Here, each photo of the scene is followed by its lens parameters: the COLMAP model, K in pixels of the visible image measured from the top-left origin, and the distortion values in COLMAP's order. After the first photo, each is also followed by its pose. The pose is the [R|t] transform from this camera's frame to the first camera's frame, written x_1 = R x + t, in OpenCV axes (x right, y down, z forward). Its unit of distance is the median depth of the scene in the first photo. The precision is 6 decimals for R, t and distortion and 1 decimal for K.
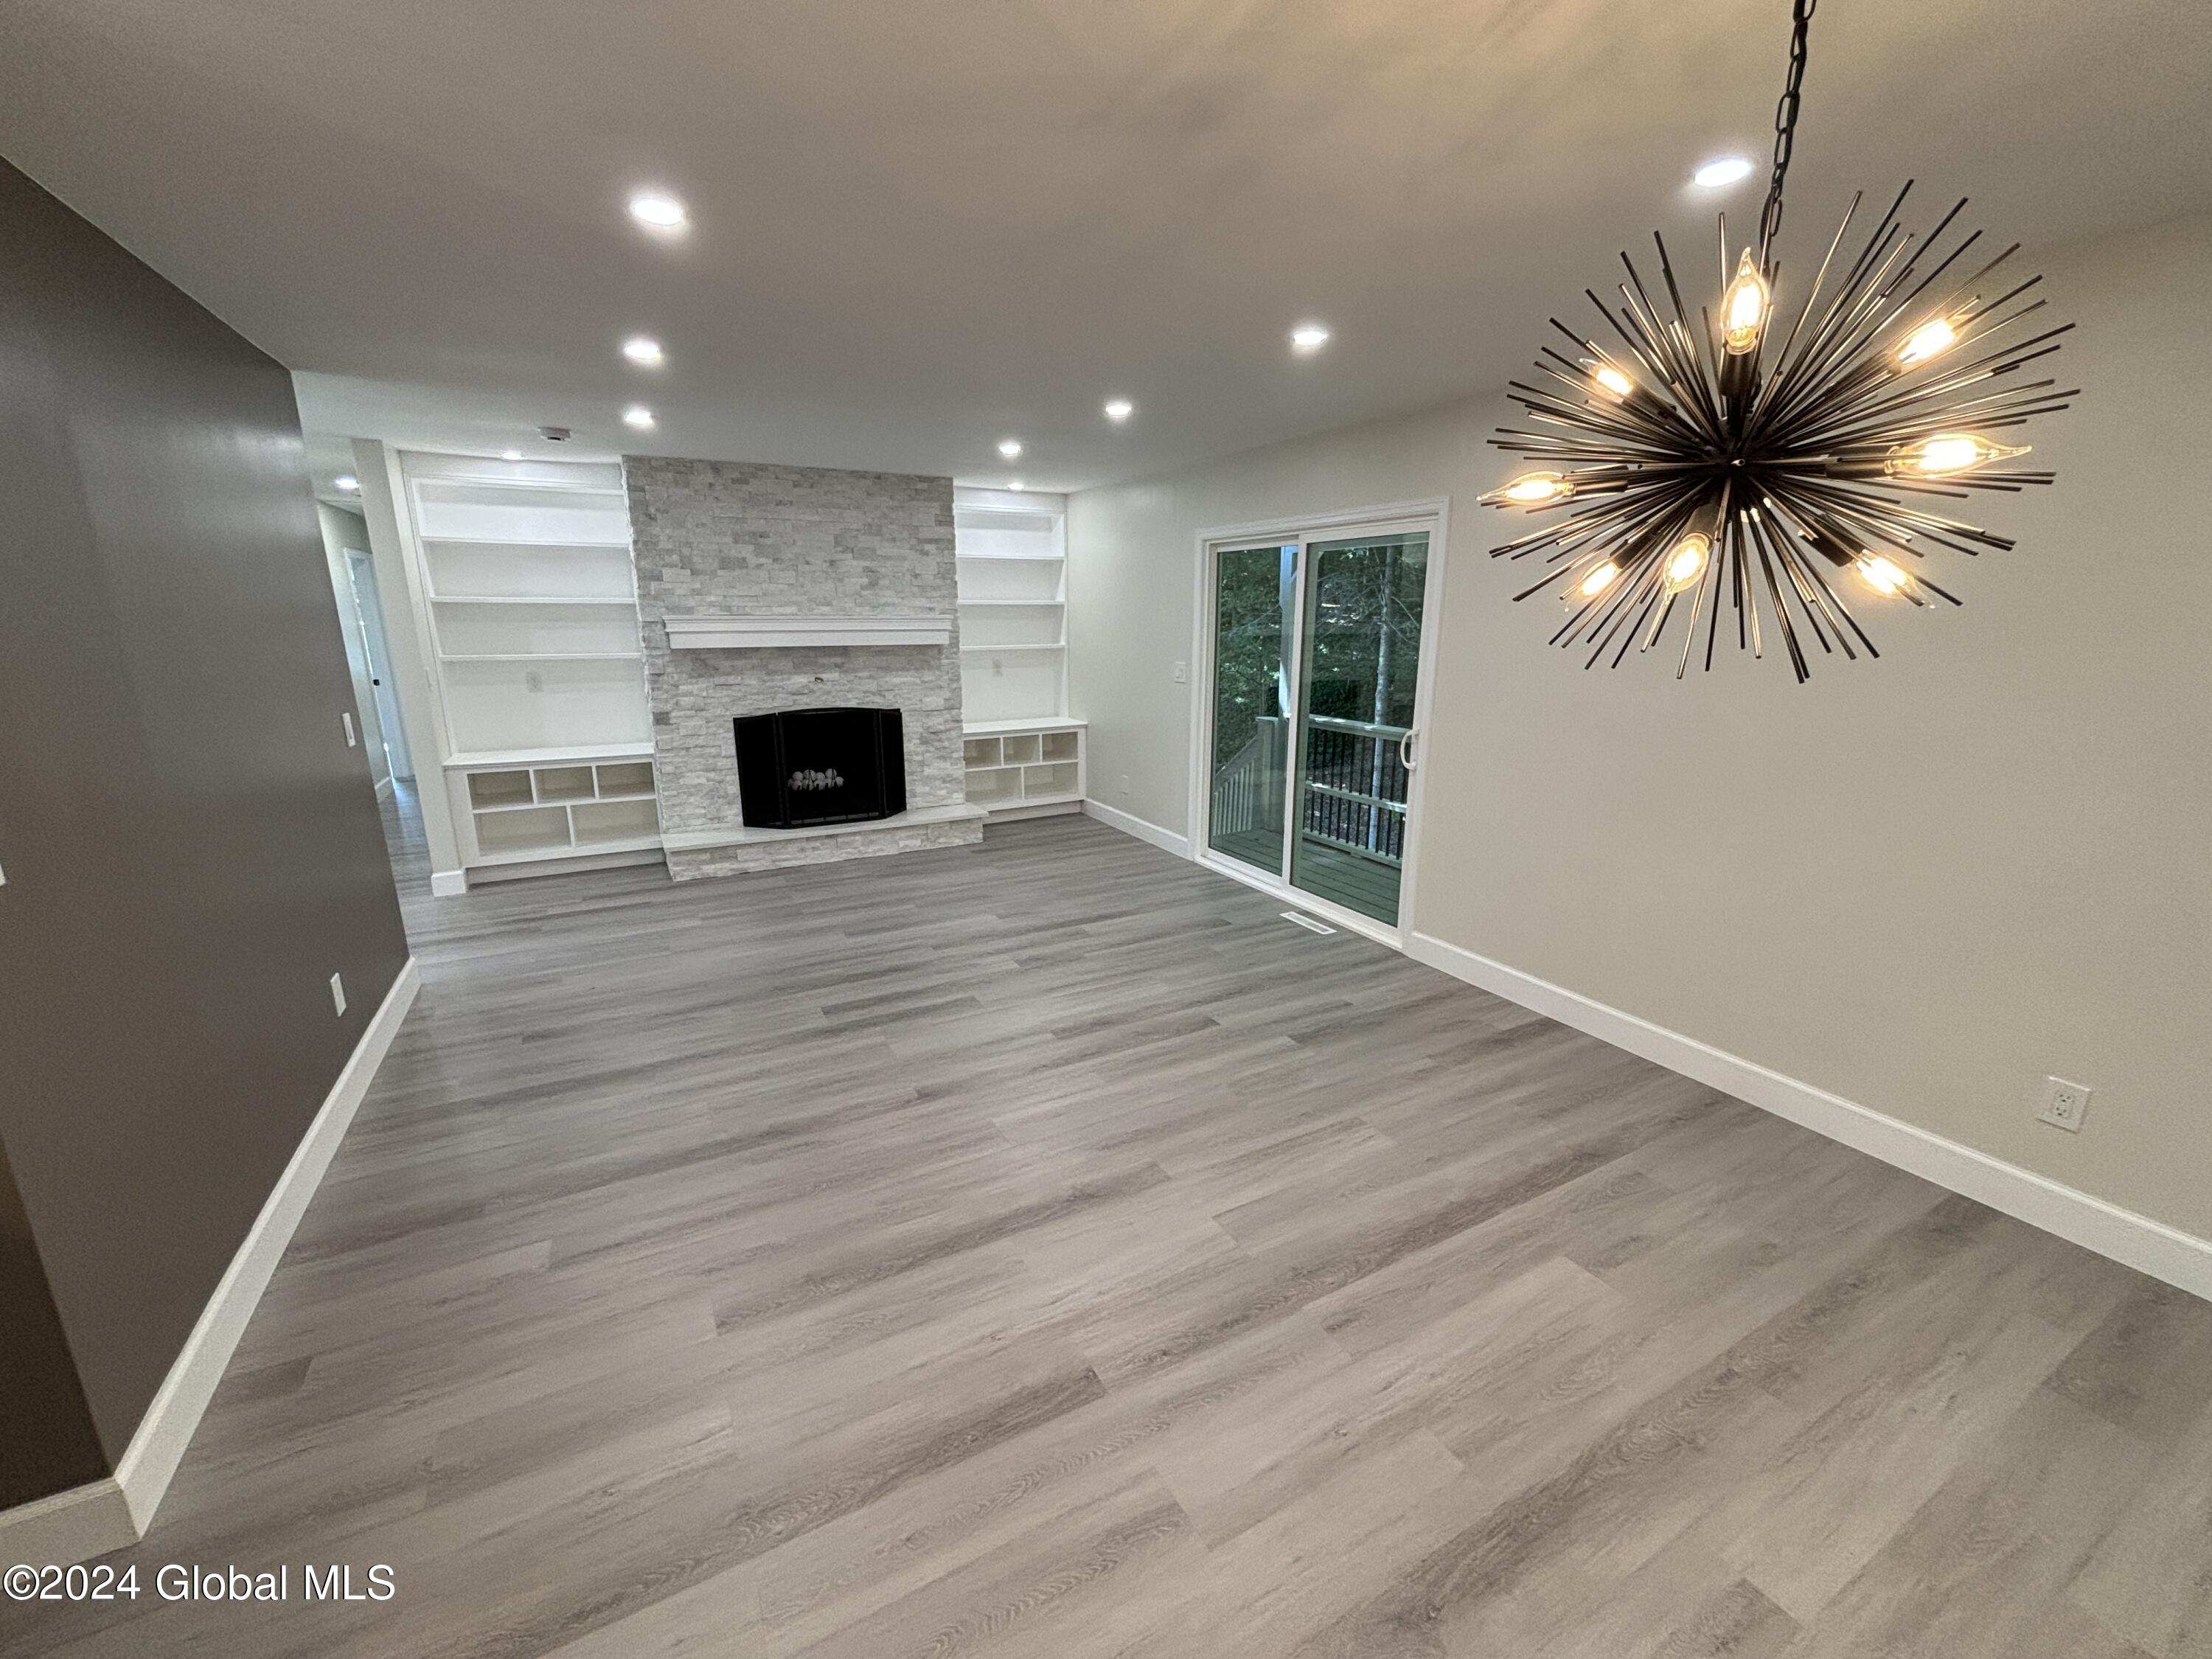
lens RADIAL K [[885.3, 0, 1089.5], [0, 885.3, 833.3], [0, 0, 1]] dist [-0.002822, -0.001906]
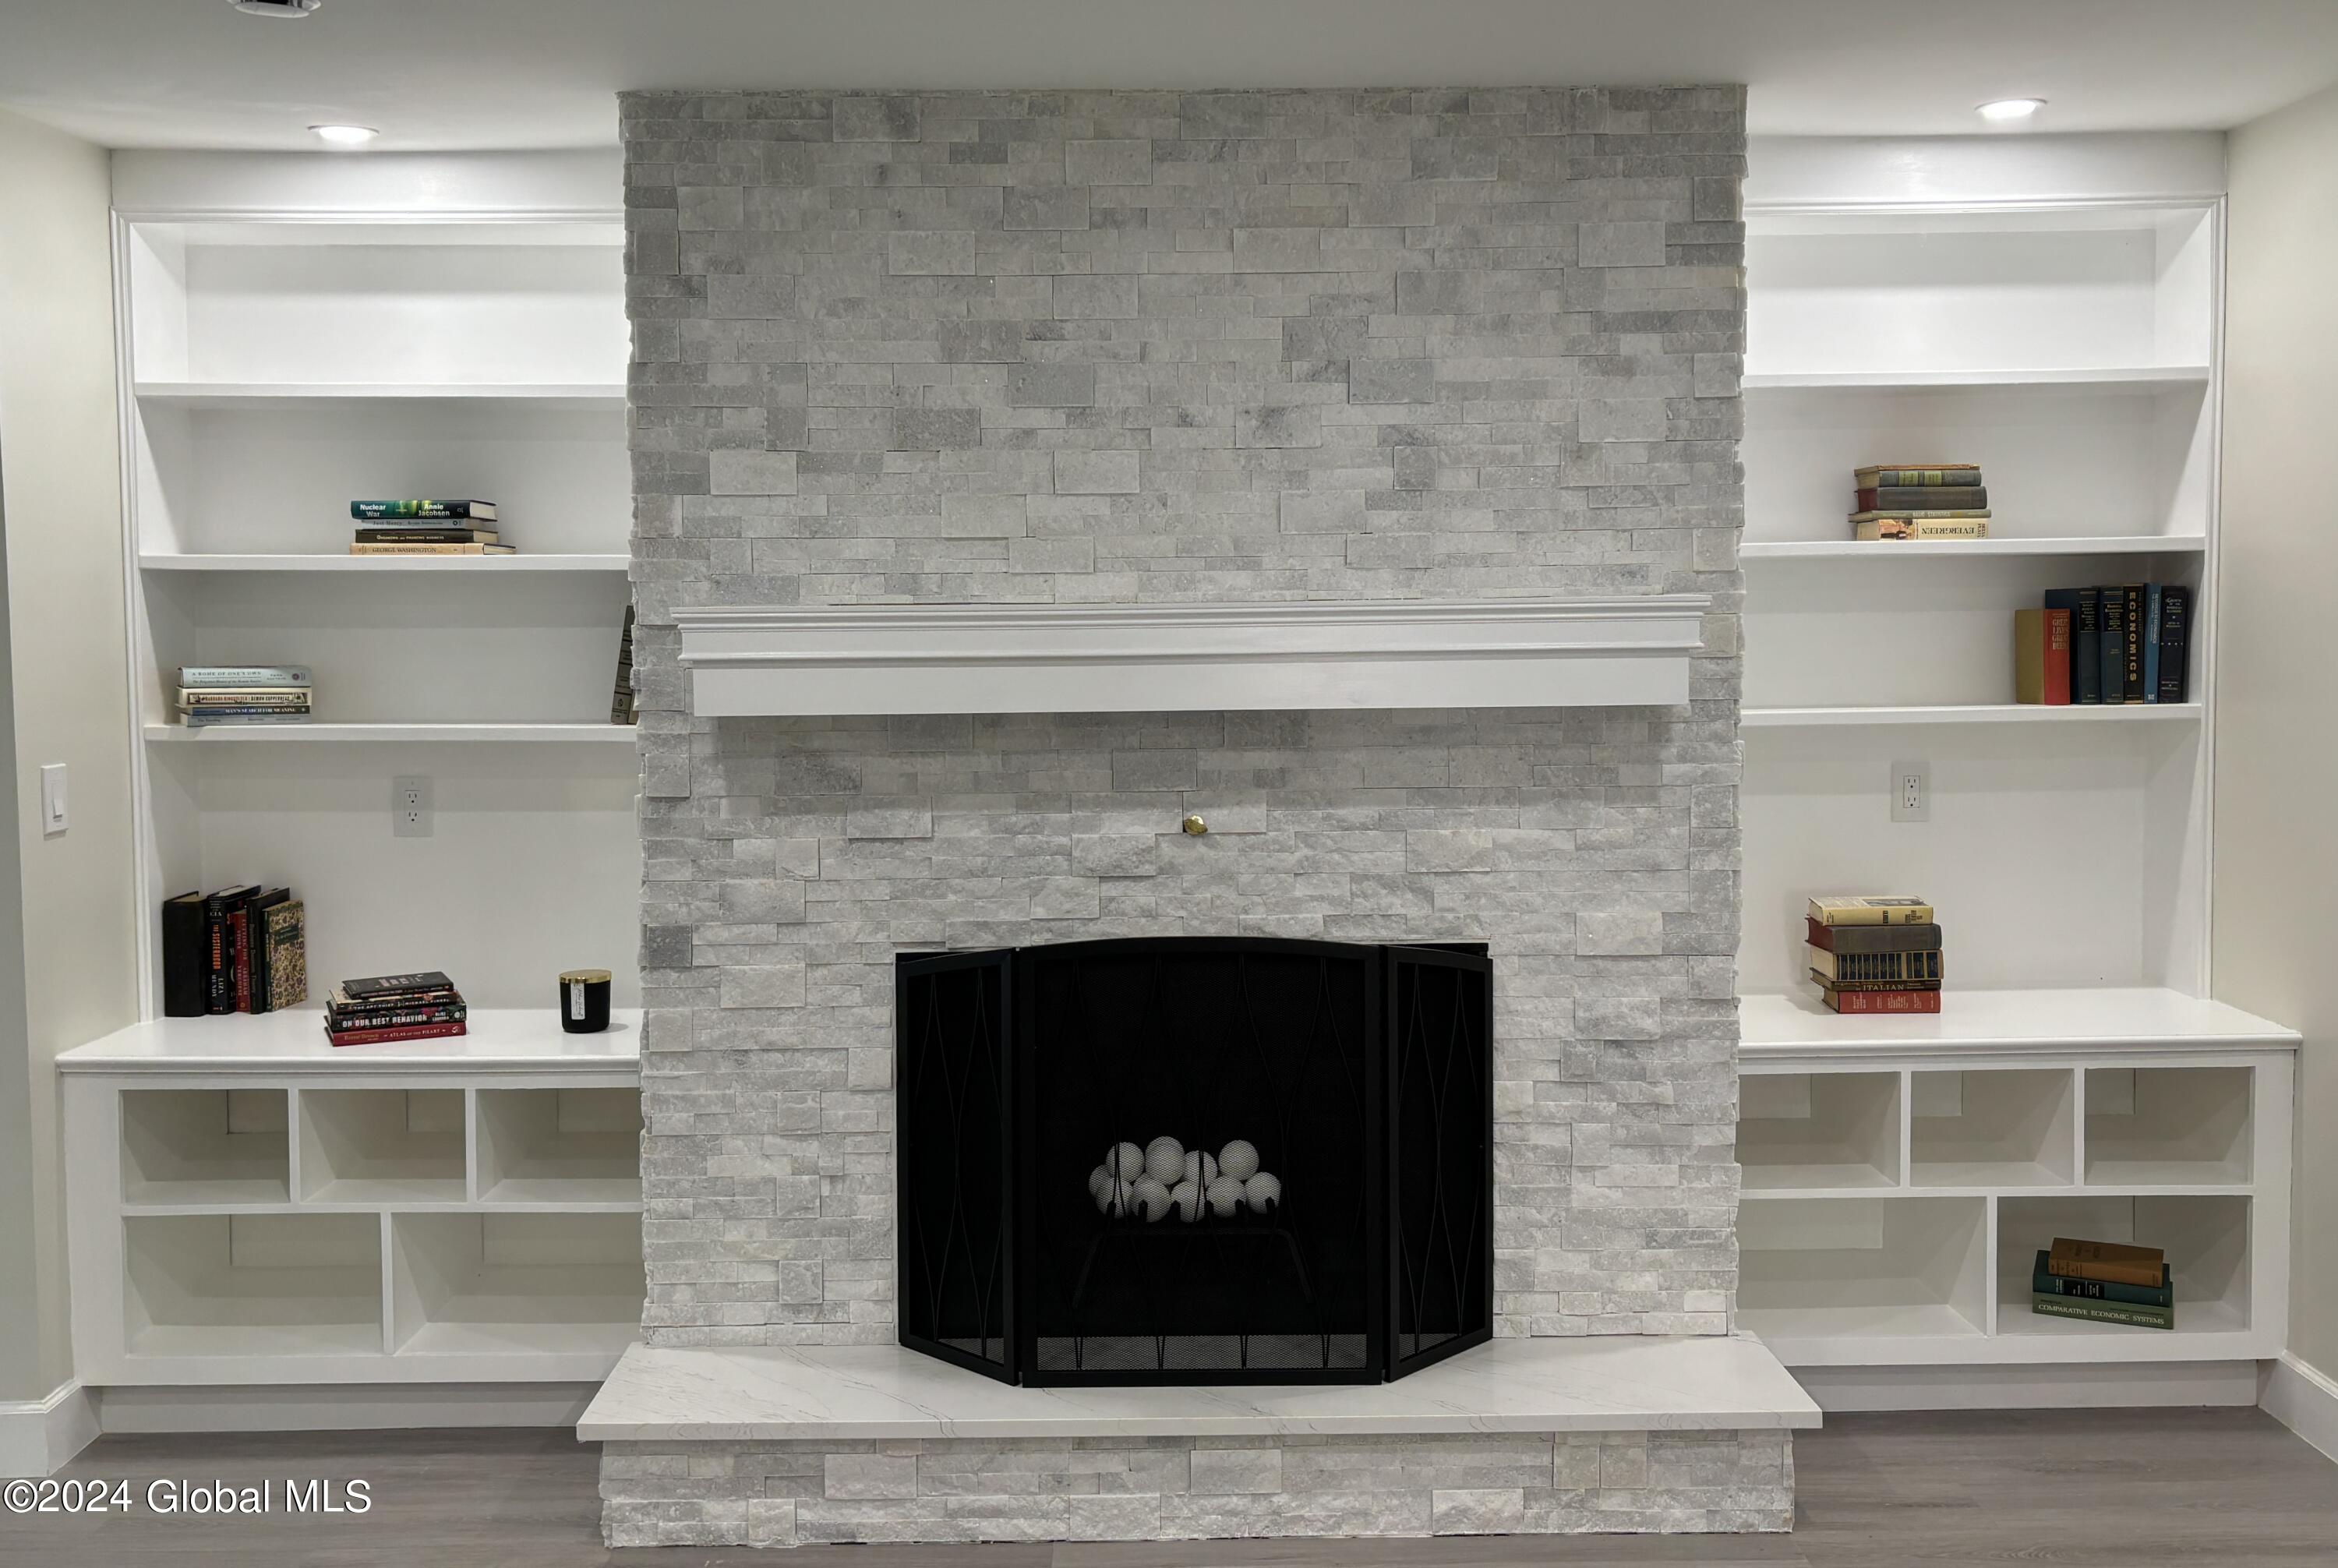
lens RADIAL K [[2105.9, 0, 1165.1], [0, 2105.9, 760.6], [0, 0, 1]] dist [0.076162, -0.048937]
pose [[0.892024, 0.023700, -0.451365, -0.019518], [-0.098502, 0.984815, -0.142959, -0.101380], [0.441123, 0.171984, 0.880813, 0.420389]]
